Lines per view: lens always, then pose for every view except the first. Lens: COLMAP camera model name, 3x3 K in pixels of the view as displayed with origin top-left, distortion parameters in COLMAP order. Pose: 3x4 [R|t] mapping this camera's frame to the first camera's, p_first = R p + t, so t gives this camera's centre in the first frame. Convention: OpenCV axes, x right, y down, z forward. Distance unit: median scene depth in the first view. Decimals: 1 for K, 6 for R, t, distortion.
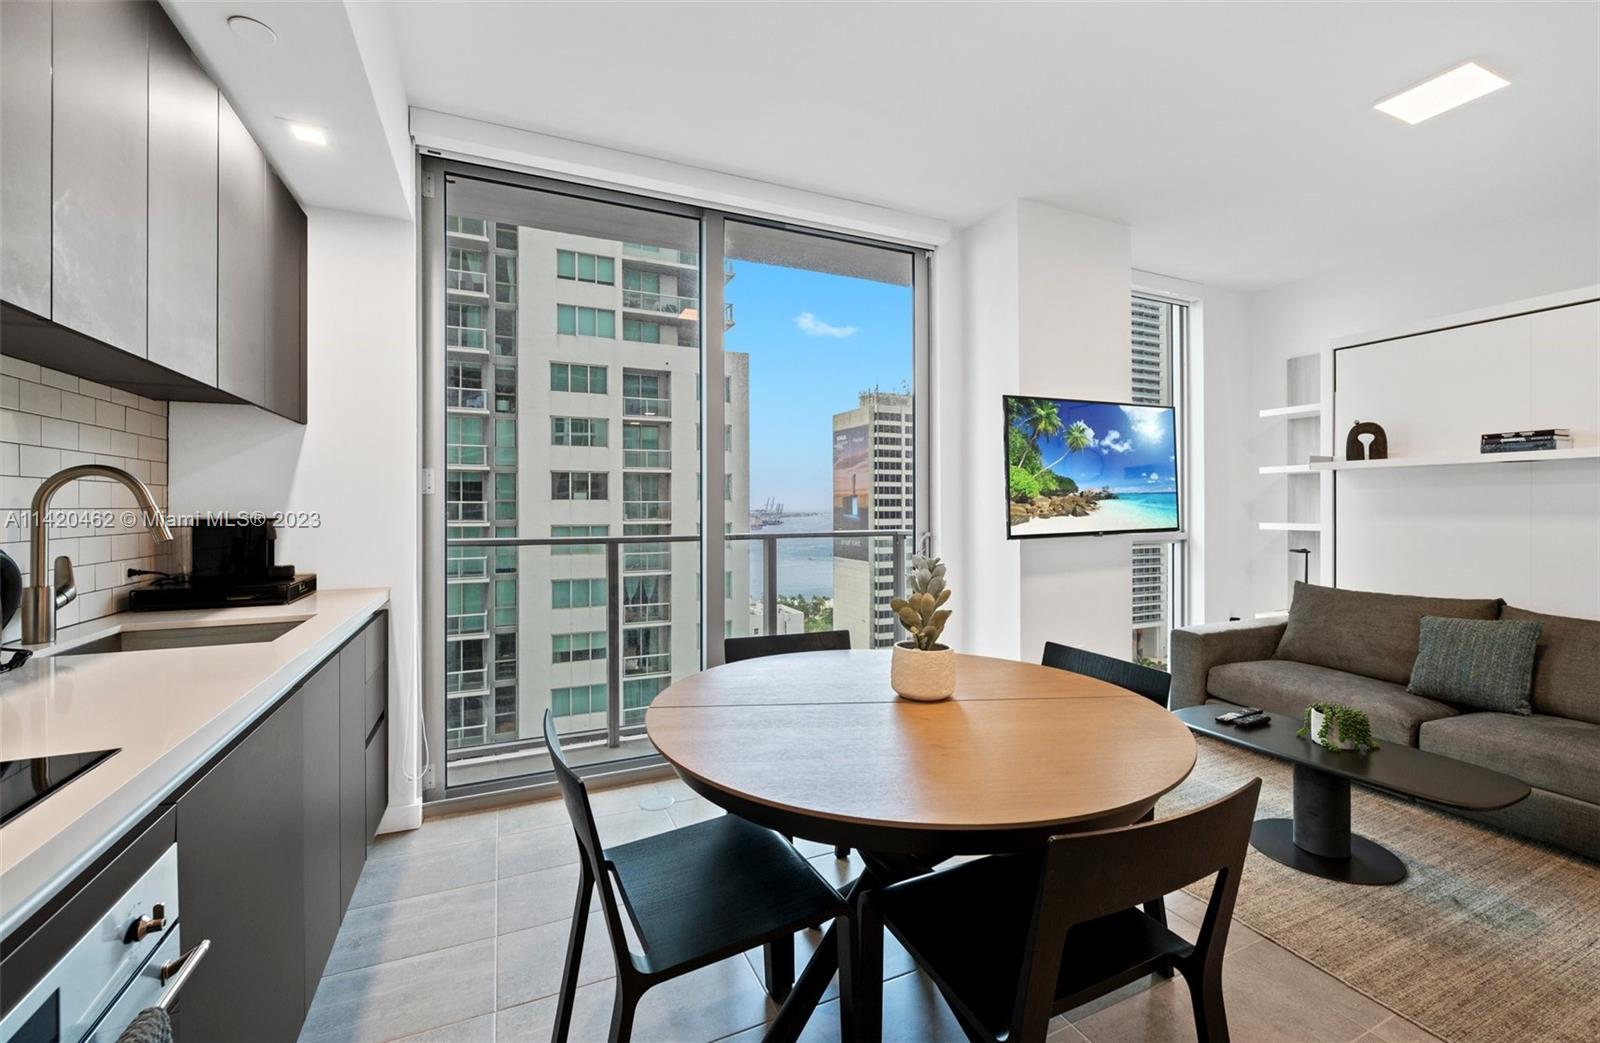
lens RADIAL K [[648.8, 0, 793.8], [0, 648.8, 503.0], [0, 0, 1]] dist [-0.010002, 0.000098]
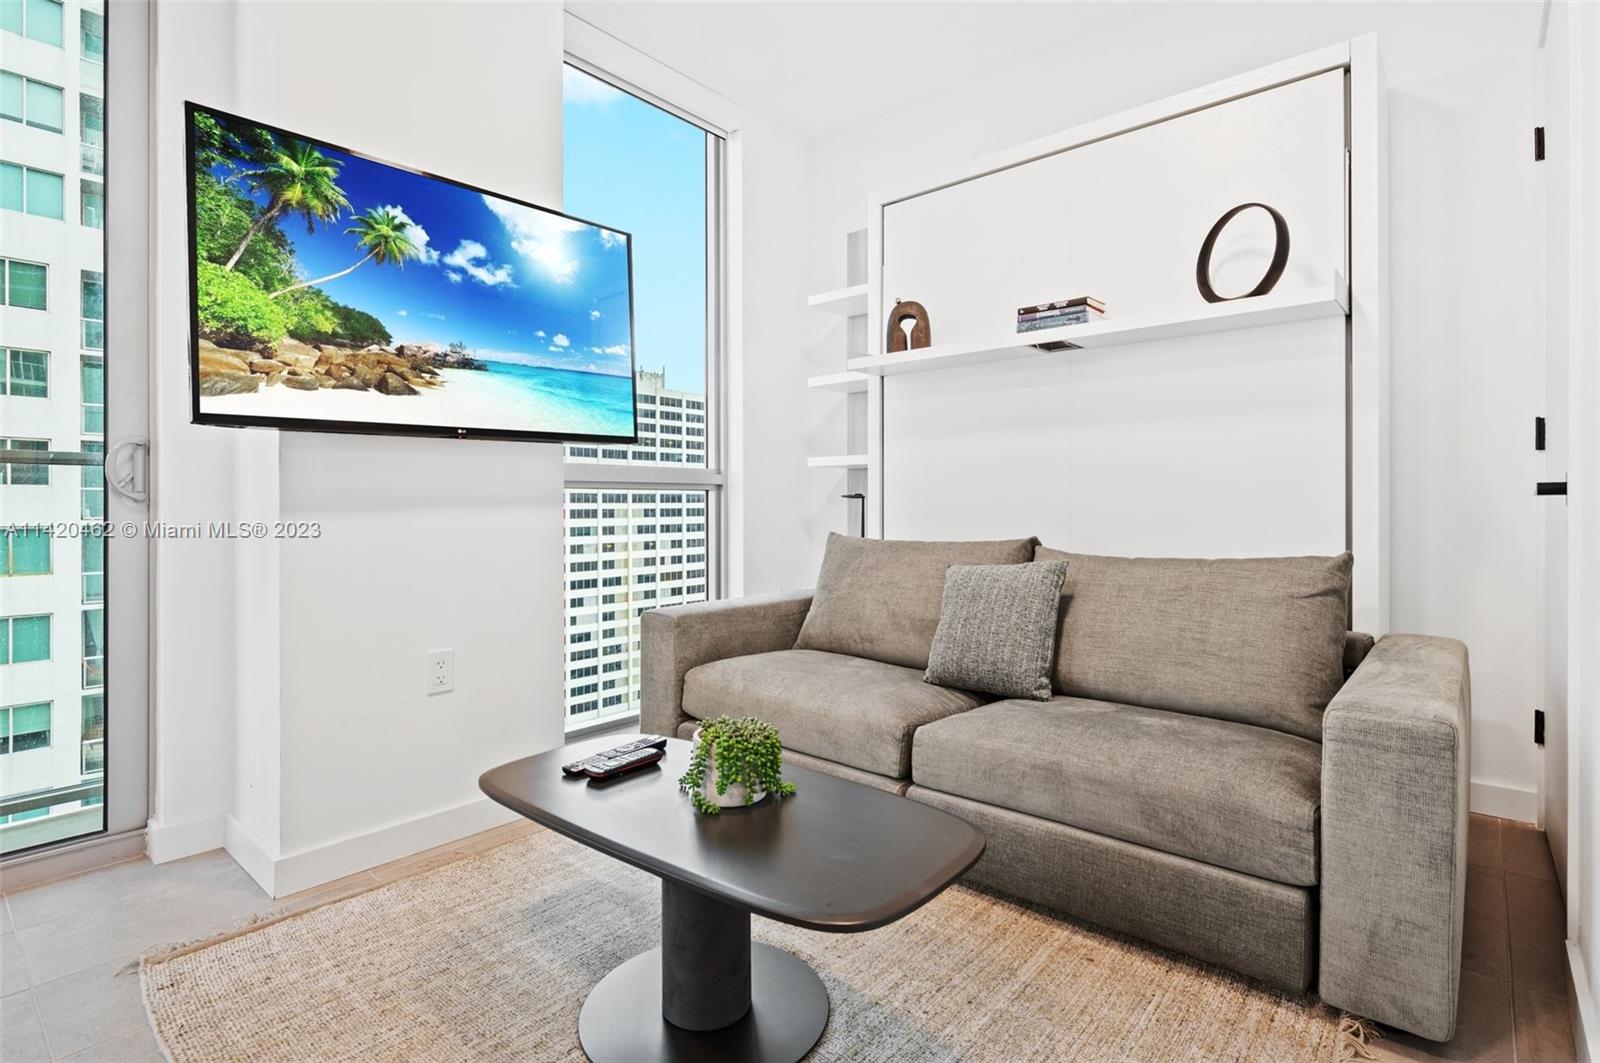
lens RADIAL K [[796.6, 0, 813.4], [0, 796.6, 490.9], [0, 0, 1]] dist [-0.010875, 0.000231]
pose [[0.895305, 0.012327, 0.445283, 0.450046], [-0.006744, 0.999878, -0.014120, 0.103193], [-0.445402, 0.009639, 0.895279, 0.293540]]
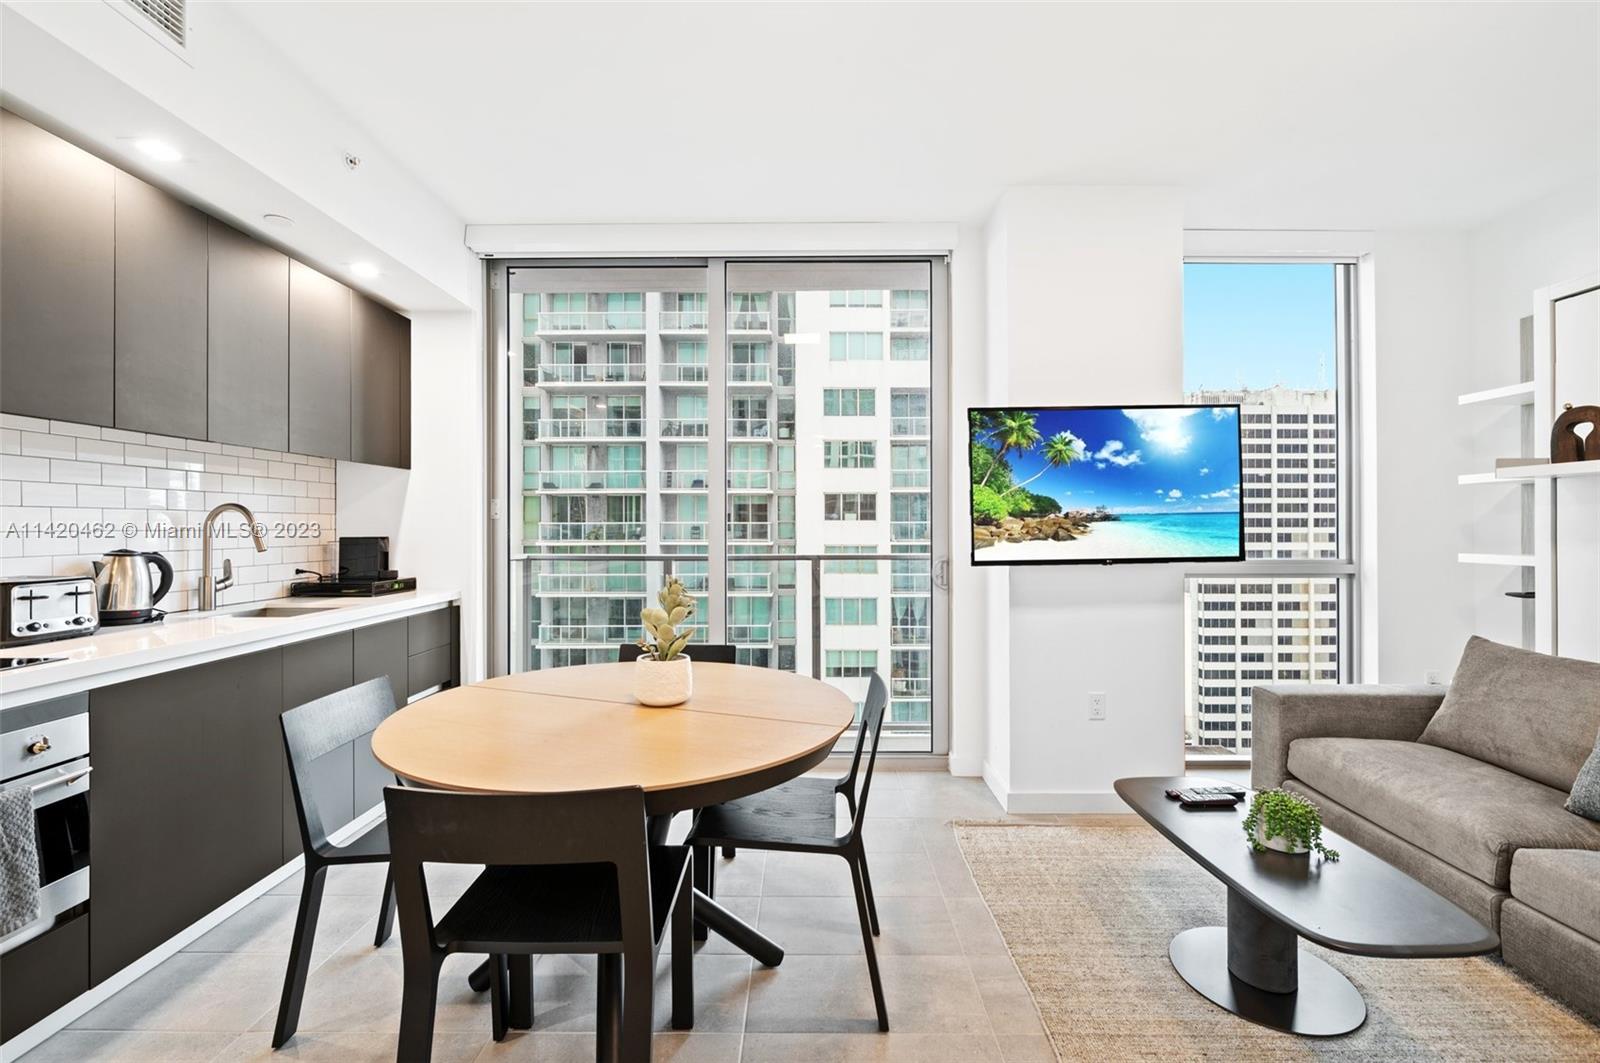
lens RADIAL K [[666.8, 0, 792.8], [0, 666.8, 526.3], [0, 0, 1]] dist [-0.001381, -0.000842]
pose [[0.910169, 0.000778, -0.414237, 0.467940], [0.000881, 0.999992, 0.003815, -0.003038], [0.414237, -0.003837, 0.910161, 0.032609]]
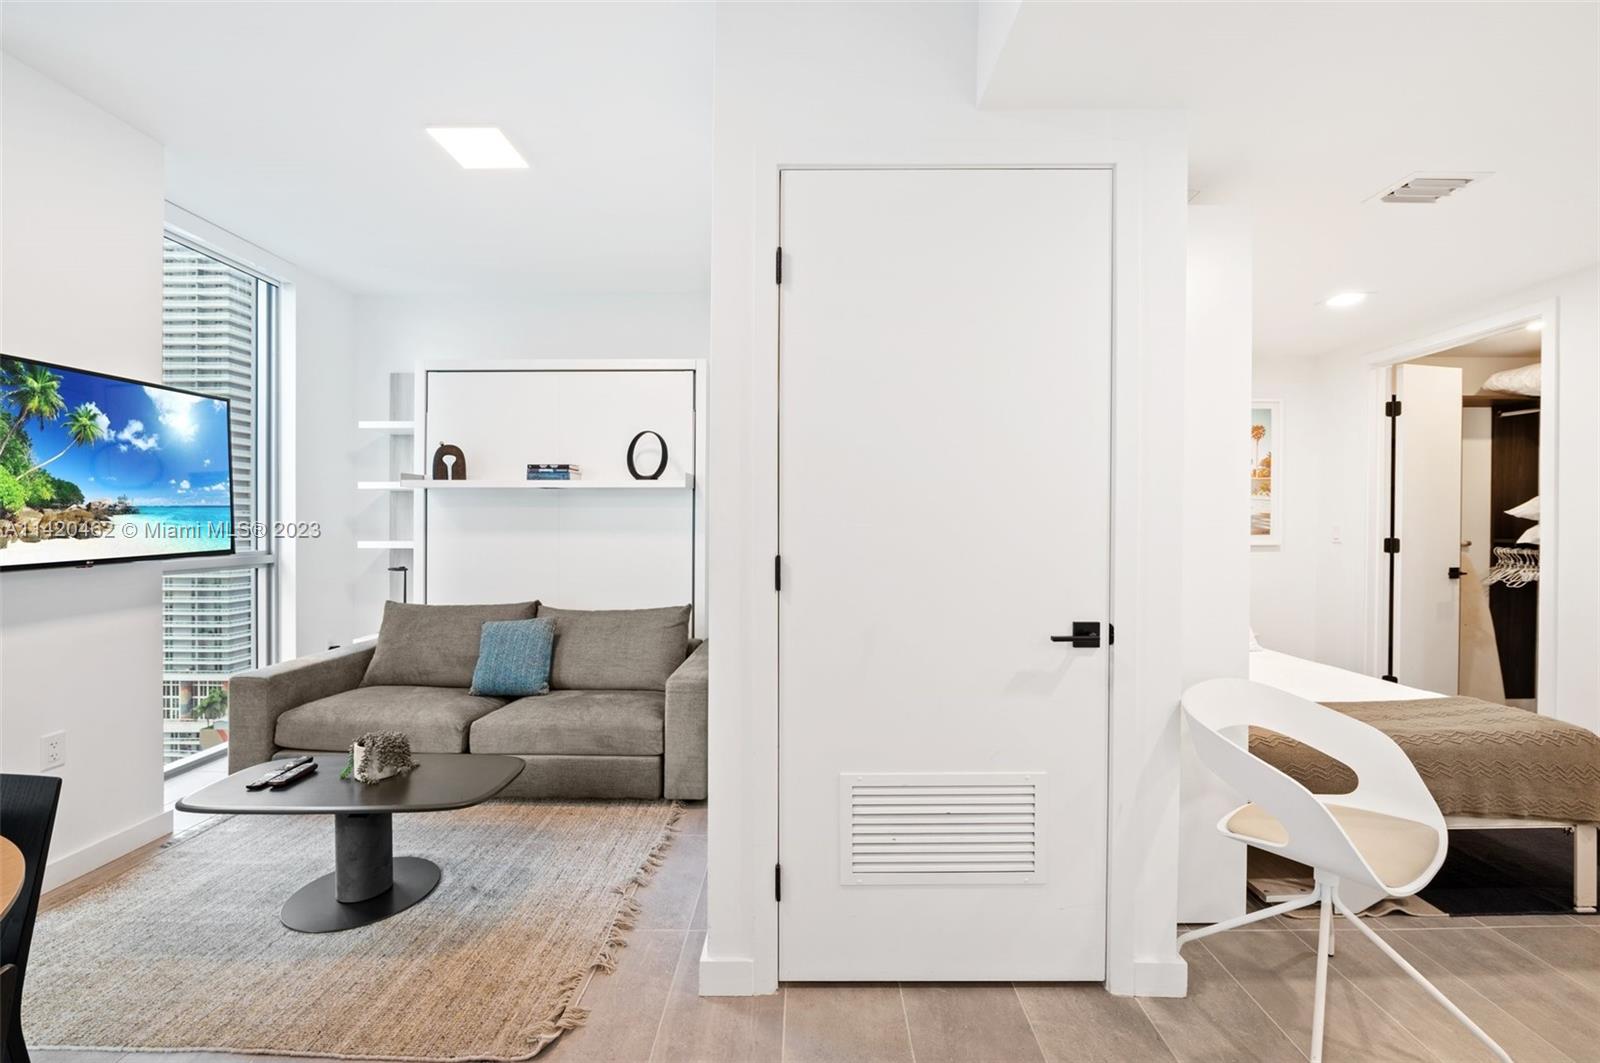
lens RADIAL K [[660.2, 0, 800.0], [0, 660.2, 531.5], [0, 0, 1]] dist [0.001075, -0.000400]
pose [[0.423252, -0.011043, 0.905944, 0.164736], [-0.006189, 0.999867, 0.015080, -0.002831], [-0.905991, -0.011990, 0.423128, 0.018080]]
